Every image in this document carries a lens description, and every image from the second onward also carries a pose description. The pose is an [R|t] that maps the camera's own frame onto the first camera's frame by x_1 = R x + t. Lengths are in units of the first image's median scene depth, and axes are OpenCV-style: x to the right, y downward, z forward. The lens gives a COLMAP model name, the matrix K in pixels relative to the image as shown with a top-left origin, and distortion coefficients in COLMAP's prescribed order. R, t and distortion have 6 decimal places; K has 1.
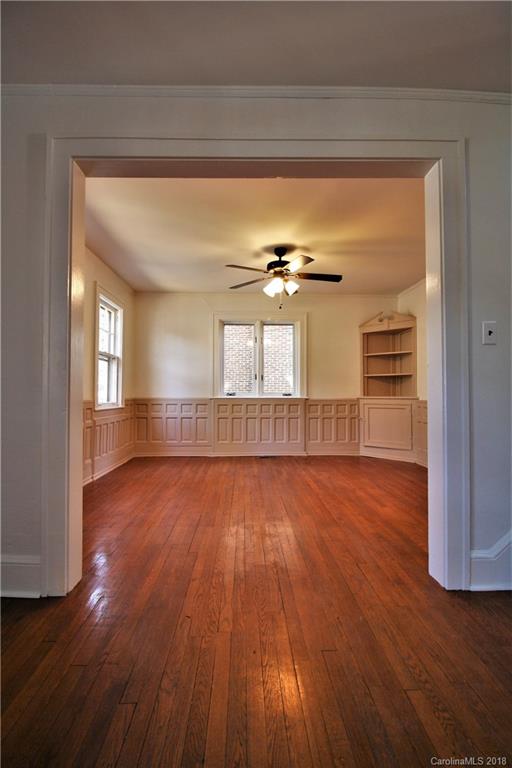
lens RADIAL K [[364.1, 0, 256.6], [0, 364.1, 385.3], [0, 0, 1]] dist [-0.005892, -0.008217]
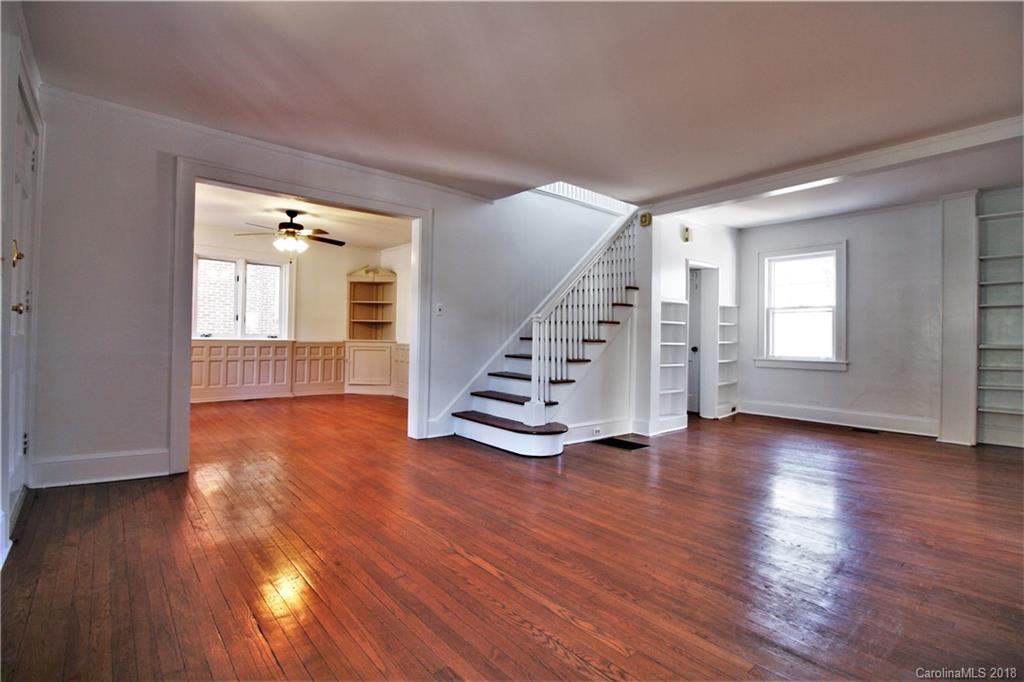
lens RADIAL K [[485.5, 0, 510.8], [0, 485.5, 335.7], [0, 0, 1]] dist [-0.005892, -0.008217]
pose [[0.779971, 0.016947, 0.625586, -0.250861], [-0.032446, 0.999384, 0.013379, -0.017579], [-0.624974, -0.030733, 0.780040, -0.463919]]
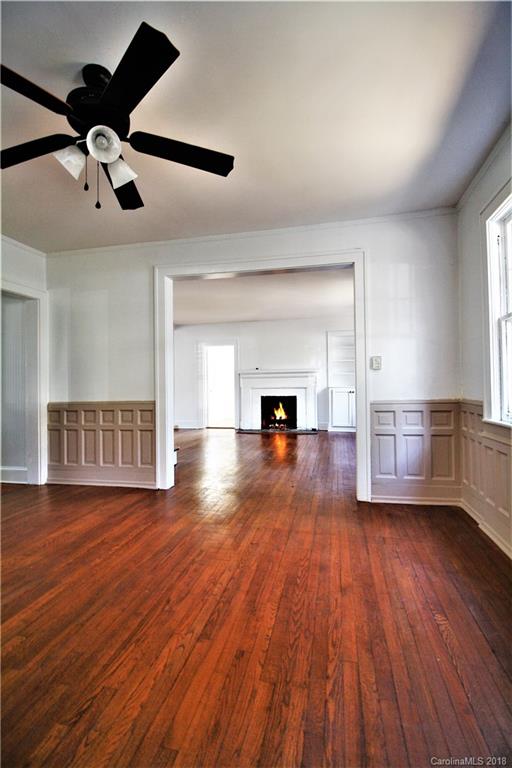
lens RADIAL K [[364.1, 0, 258.2], [0, 364.1, 382.2], [0, 0, 1]] dist [-0.005892, -0.008217]
pose [[-0.969416, 0.018383, 0.244732, -0.226203], [0.010839, 0.999425, -0.032135, 0.015317], [-0.245182, -0.028500, -0.969058, 1.371288]]
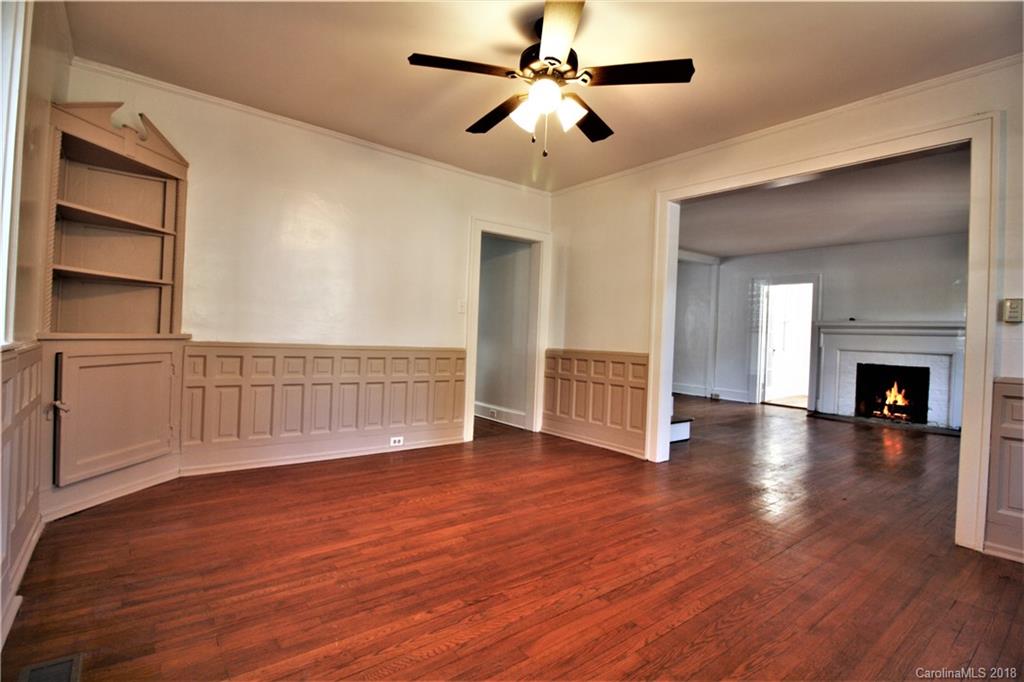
lens RADIAL K [[485.5, 0, 512.8], [0, 485.5, 335.4], [0, 0, 1]] dist [-0.005892, -0.008217]
pose [[-0.595186, -0.019937, 0.803341, -0.401216], [-0.055370, 0.998334, -0.016247, 0.024770], [-0.801678, -0.054151, -0.595298, 1.380255]]
